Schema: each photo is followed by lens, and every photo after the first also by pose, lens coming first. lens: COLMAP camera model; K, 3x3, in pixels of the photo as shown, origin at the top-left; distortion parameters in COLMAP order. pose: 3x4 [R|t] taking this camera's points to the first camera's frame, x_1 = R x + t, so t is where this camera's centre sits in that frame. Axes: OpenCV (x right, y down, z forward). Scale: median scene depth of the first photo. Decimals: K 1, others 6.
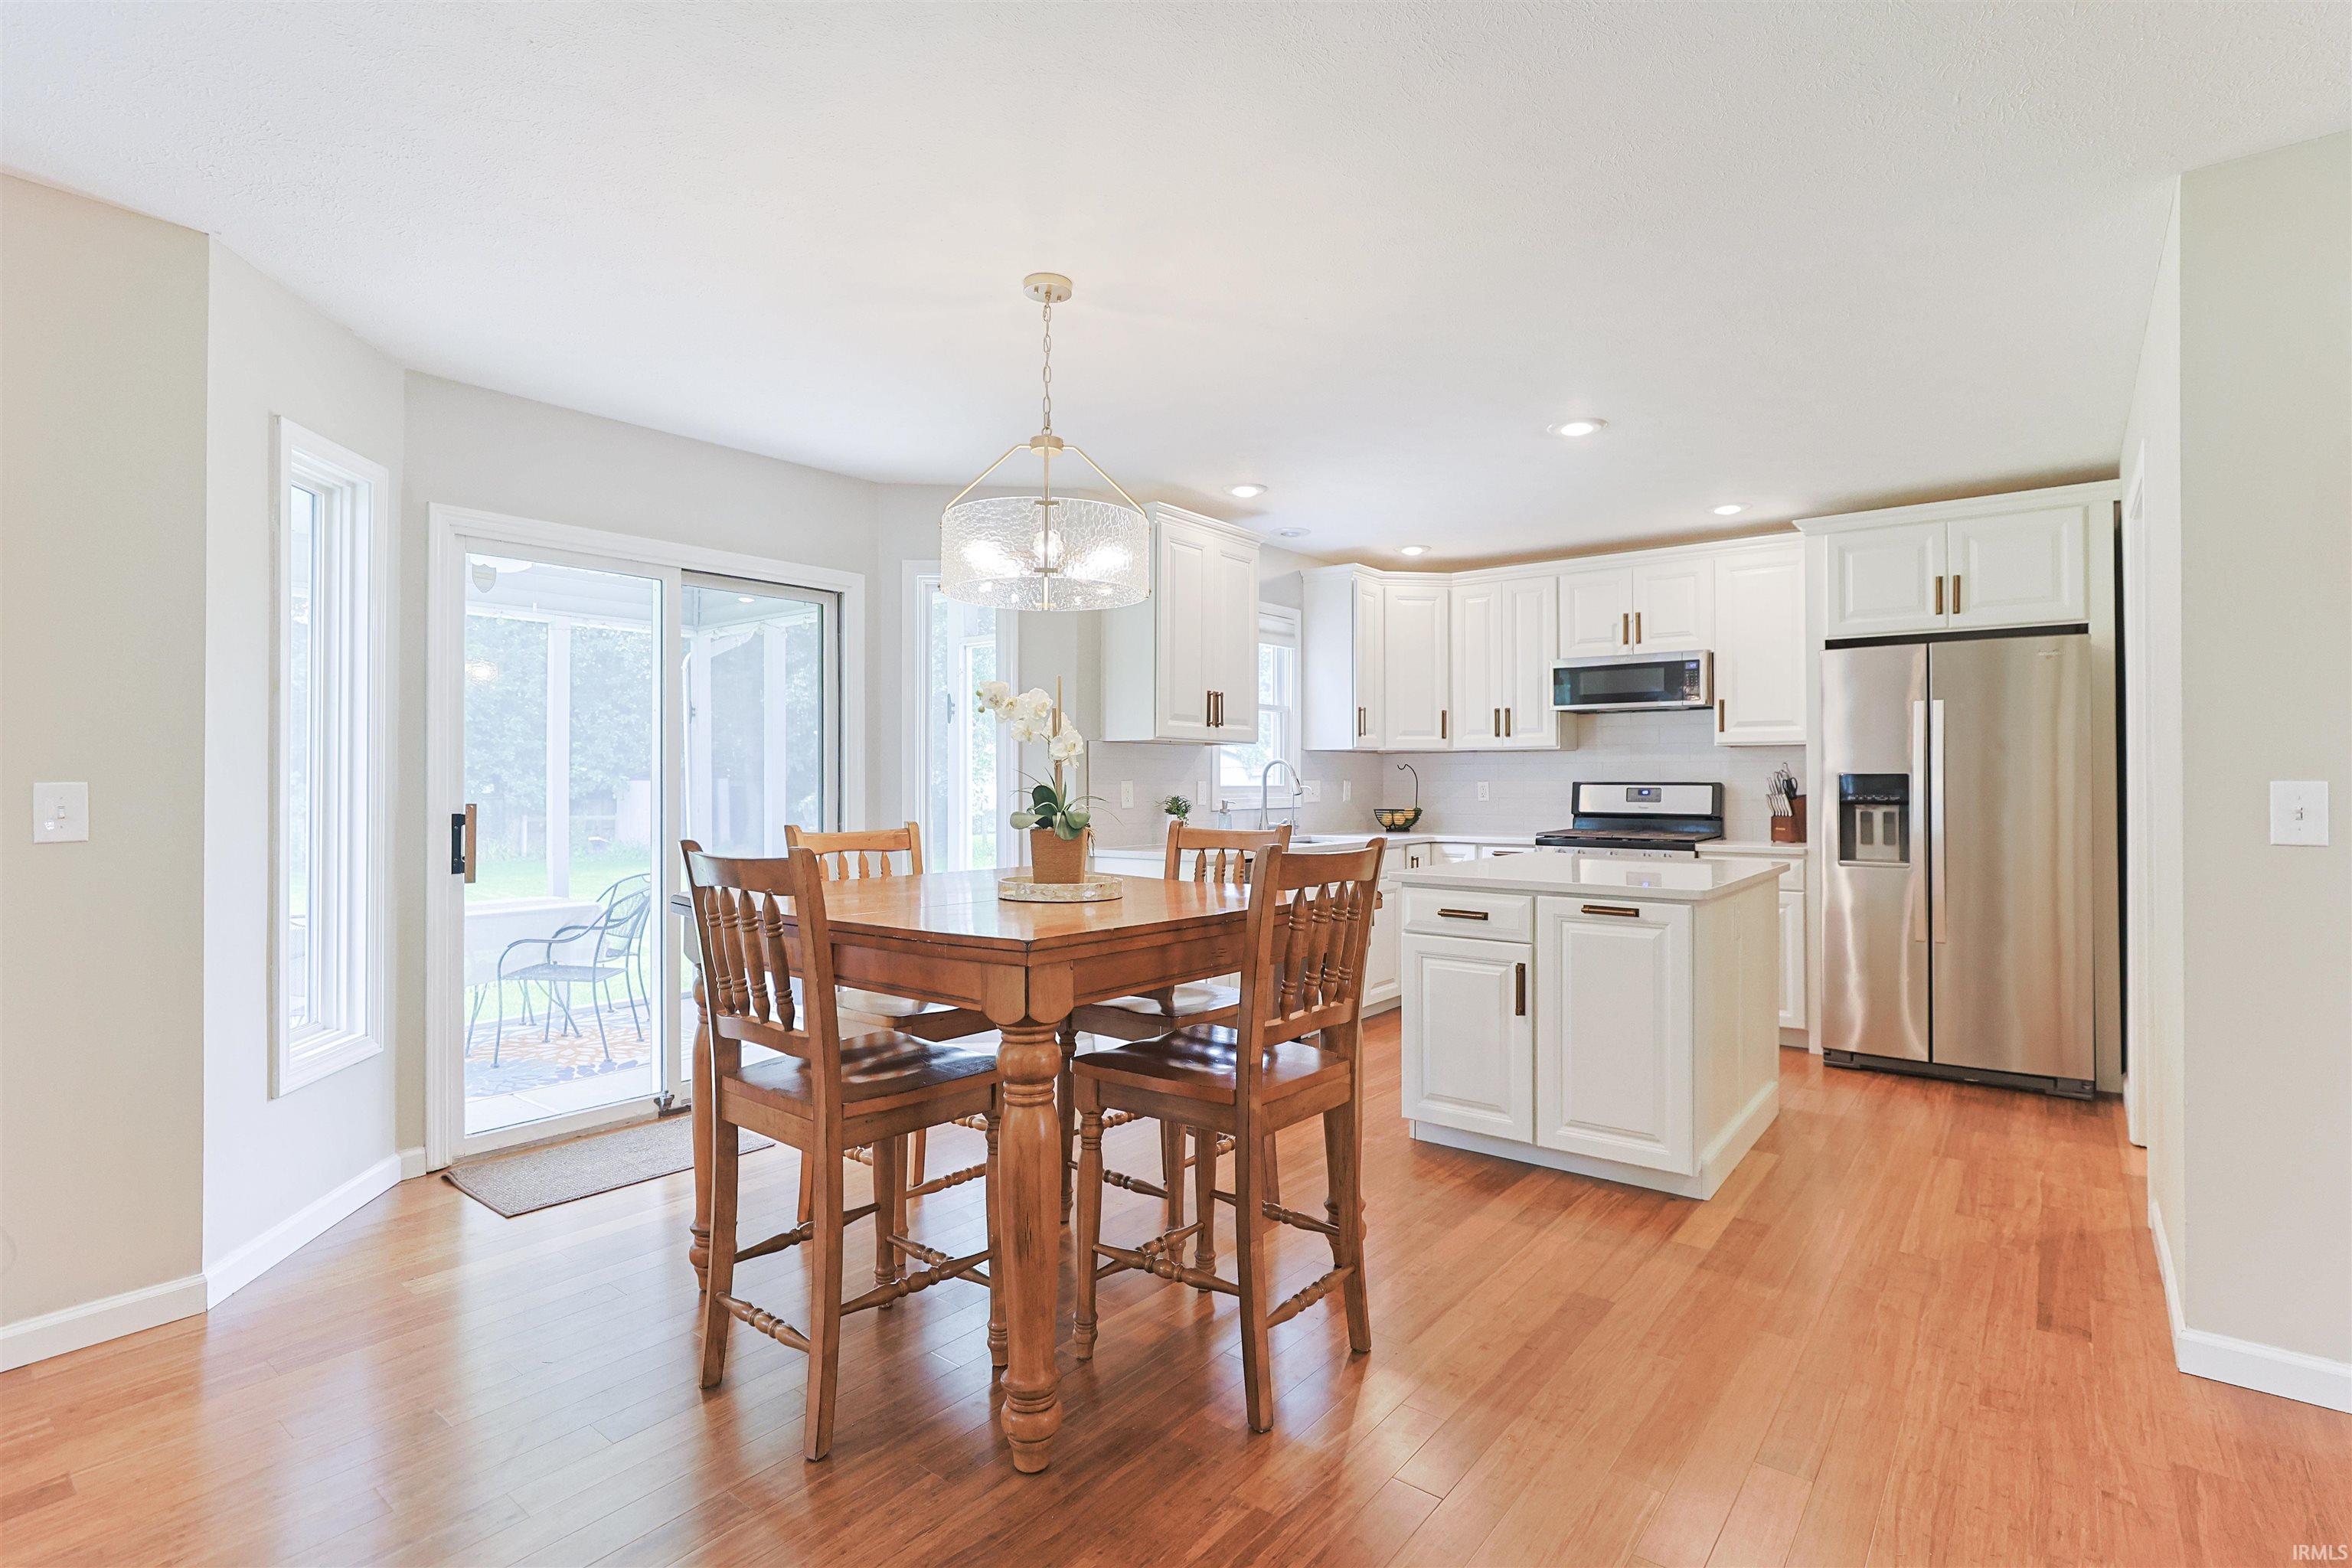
lens RADIAL K [[1138.2, 0, 1205.6], [0, 1138.2, 773.5], [0, 0, 1]] dist [-0.023322, 0.011282]
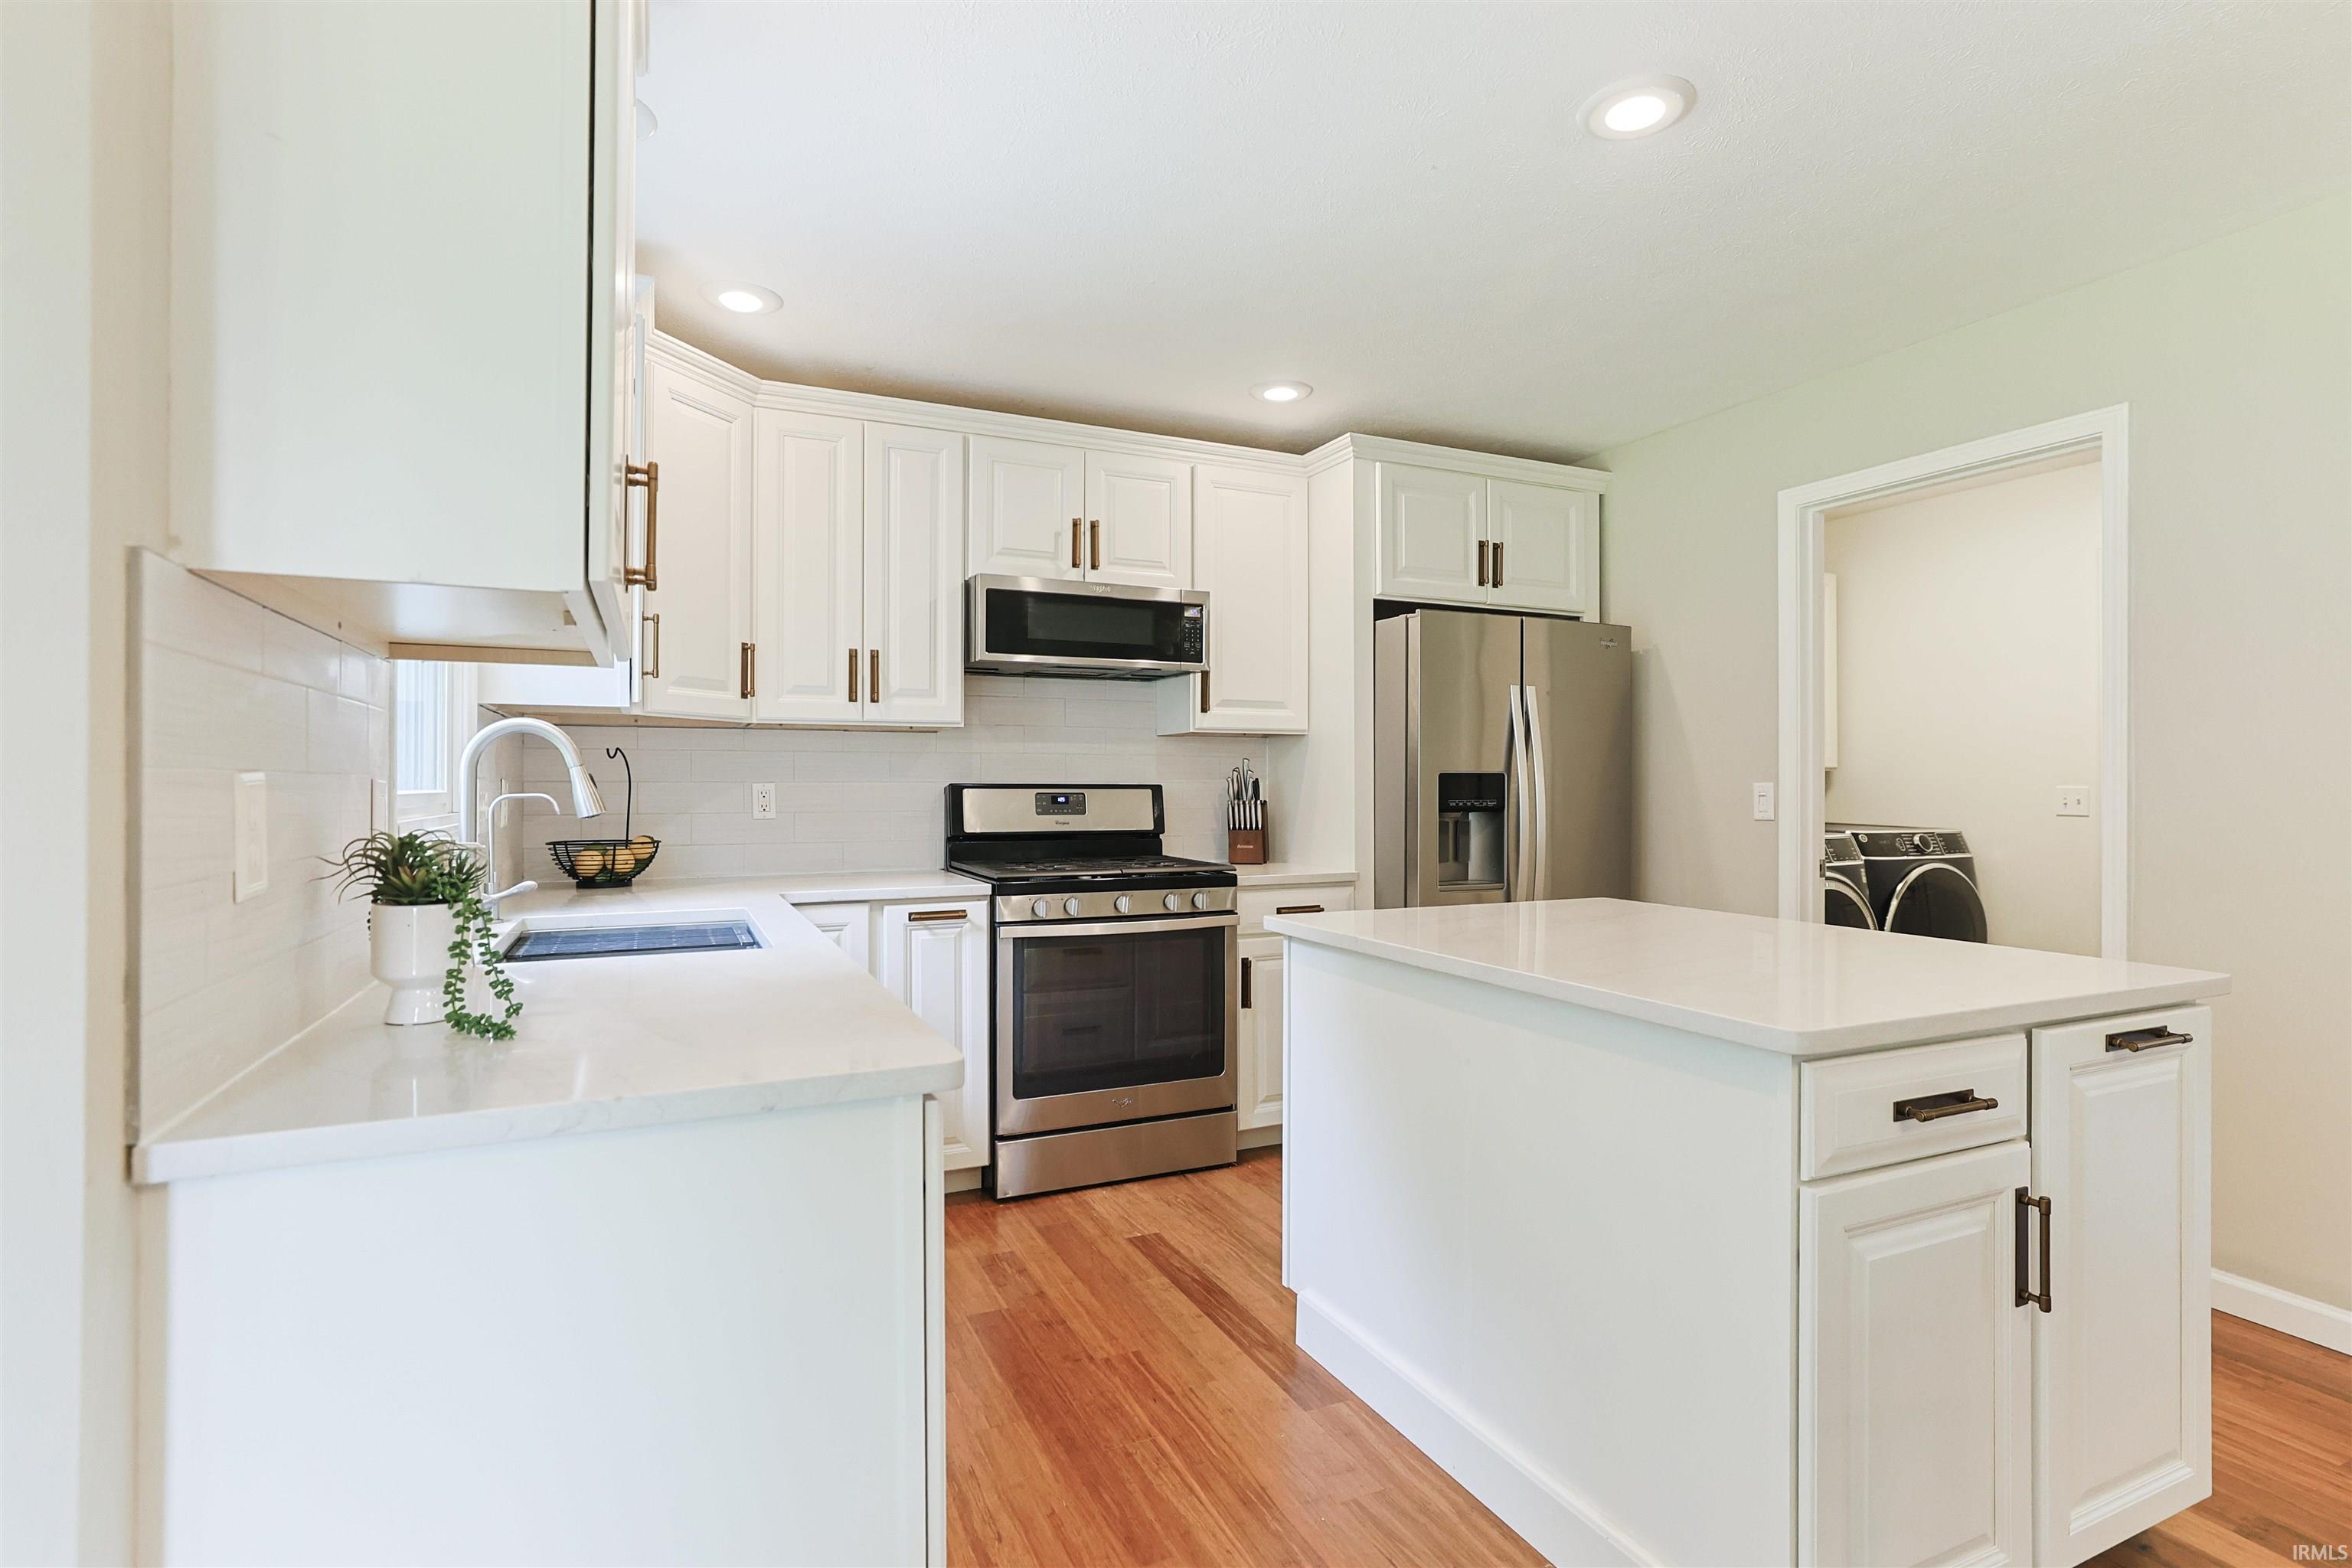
lens RADIAL K [[1138.2, 0, 1208.0], [0, 1138.2, 773.4], [0, 0, 1]] dist [-0.023322, 0.011282]
pose [[0.471869, 0.009153, 0.881621, -0.177274], [-0.006051, 0.999956, -0.007143, 0.006520], [-0.881648, -0.001965, 0.471904, 0.728759]]
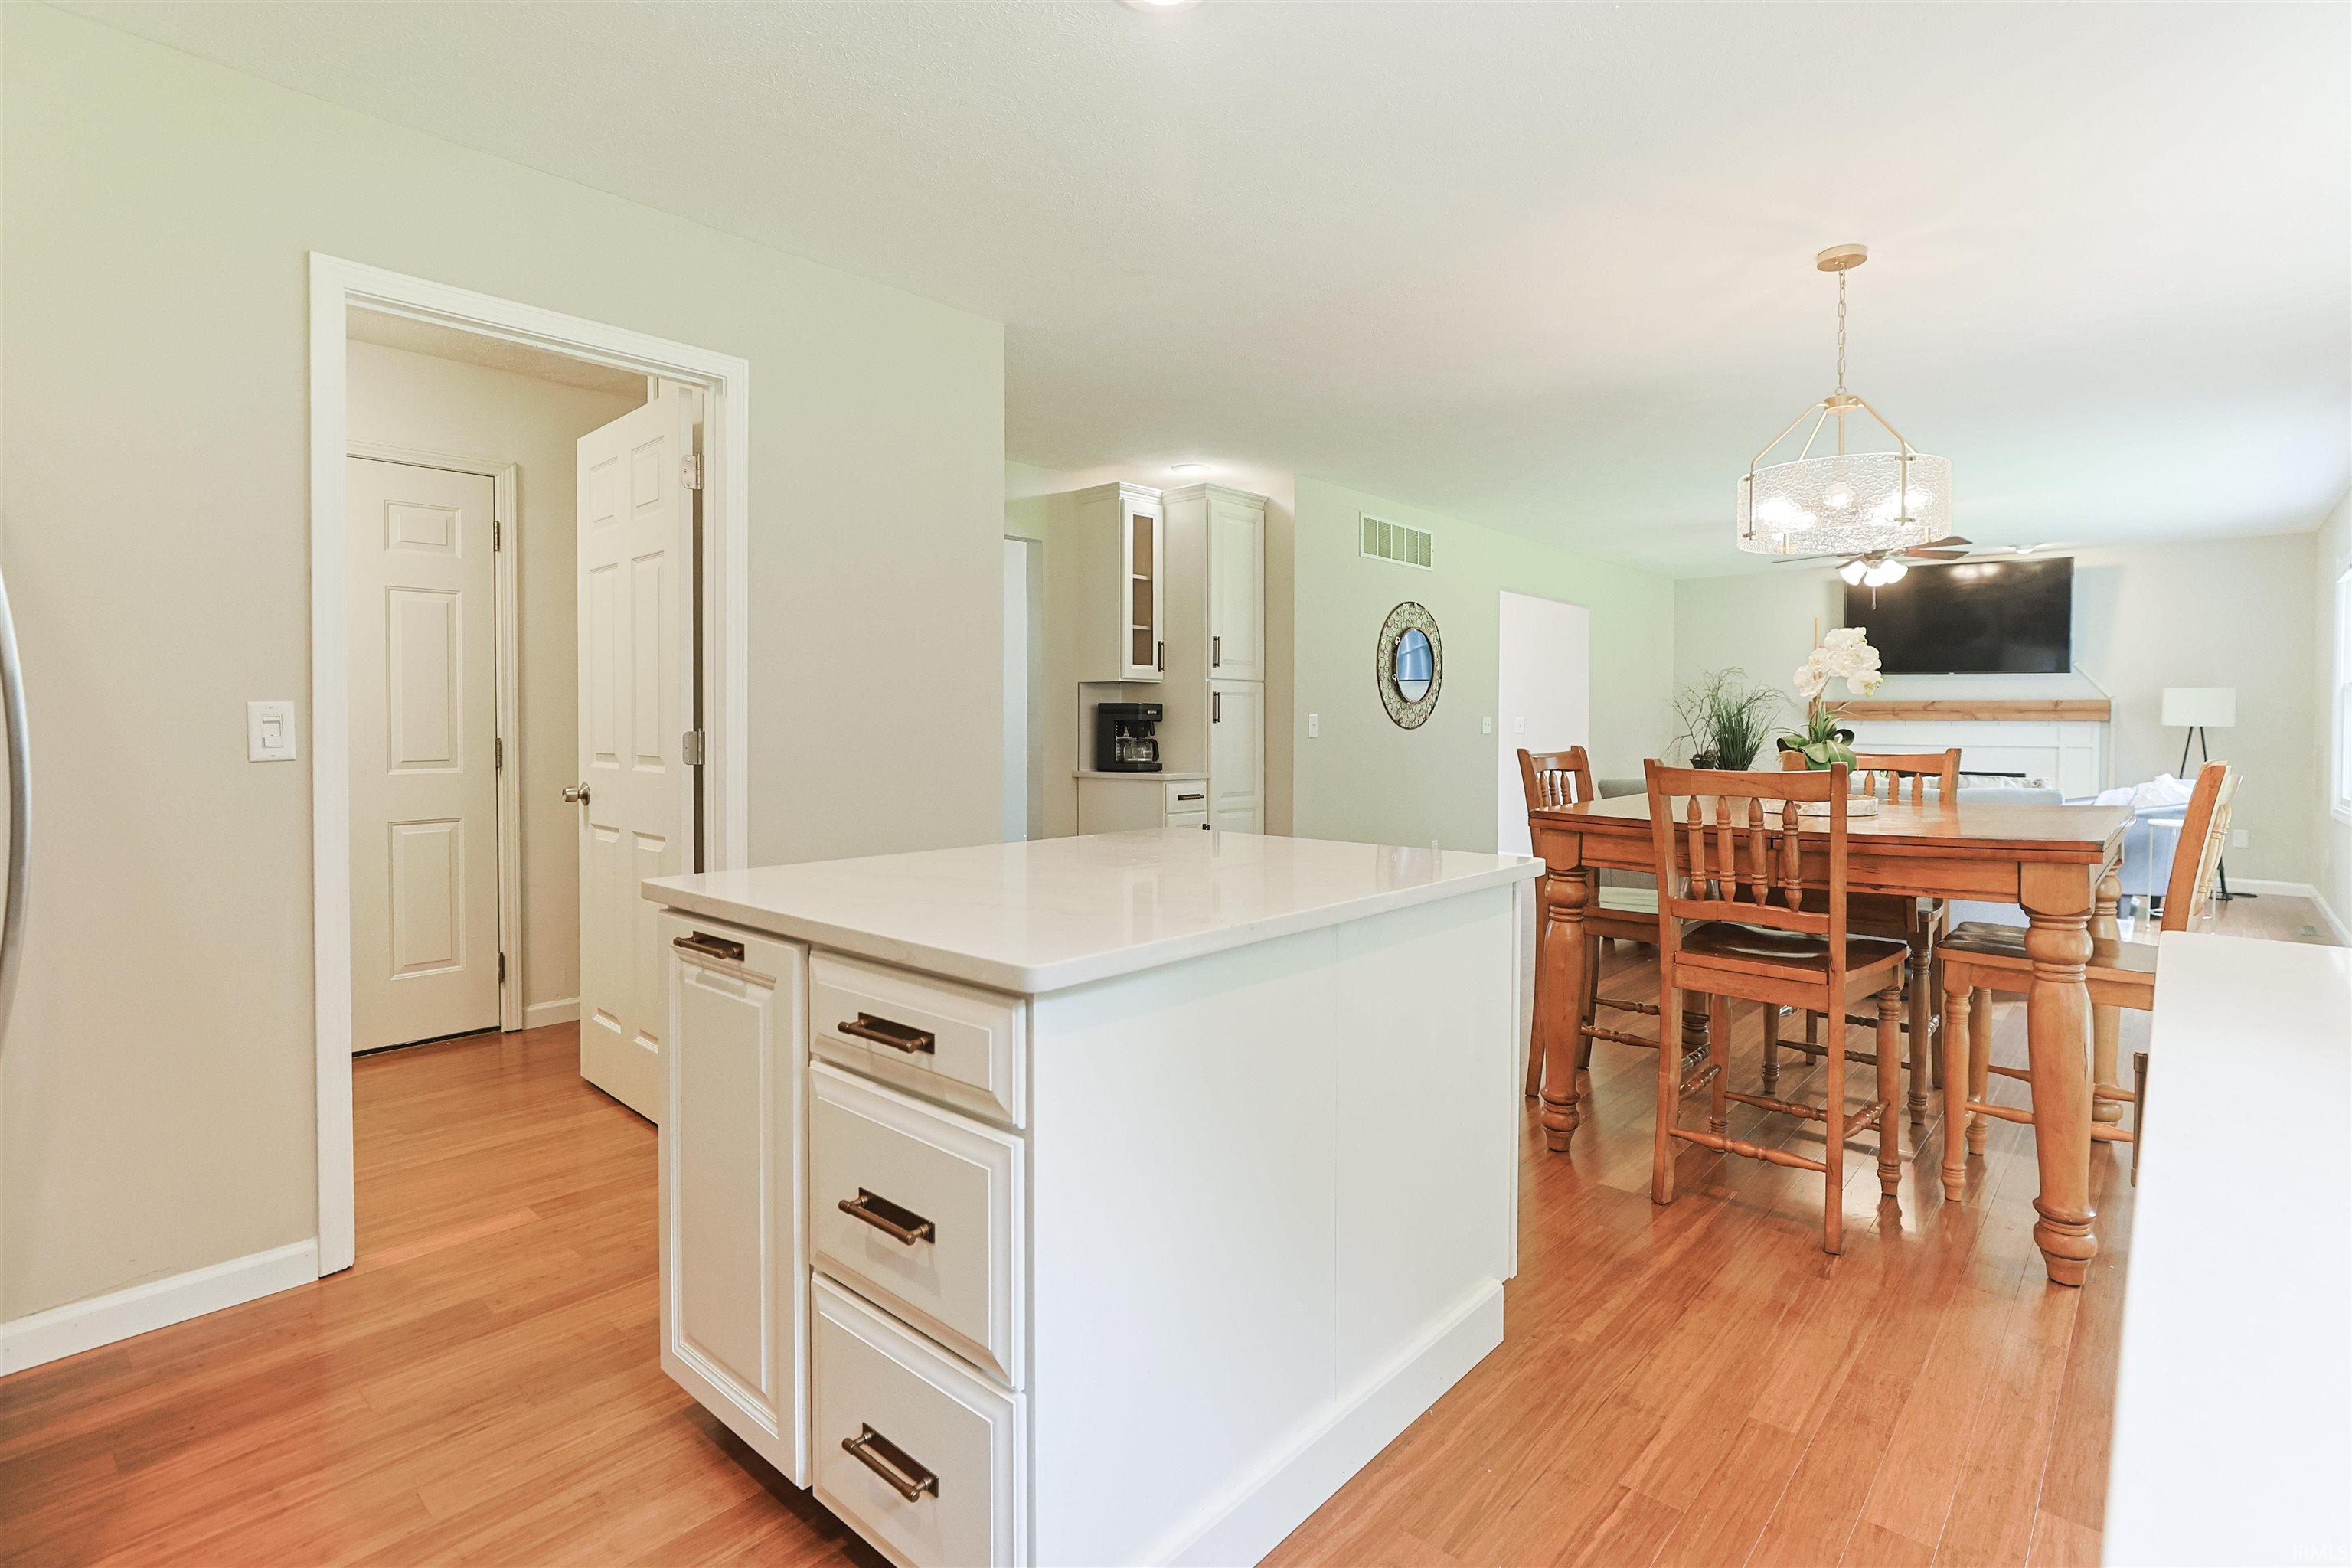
lens RADIAL K [[1138.2, 0, 1183.7], [0, 1138.2, 747.5], [0, 0, 1]] dist [-0.023322, 0.011282]
pose [[-0.996180, -0.005271, 0.087164, 0.214696], [-0.003559, 0.999798, 0.019792, 0.013607], [-0.087251, 0.019406, -0.995997, 1.166865]]
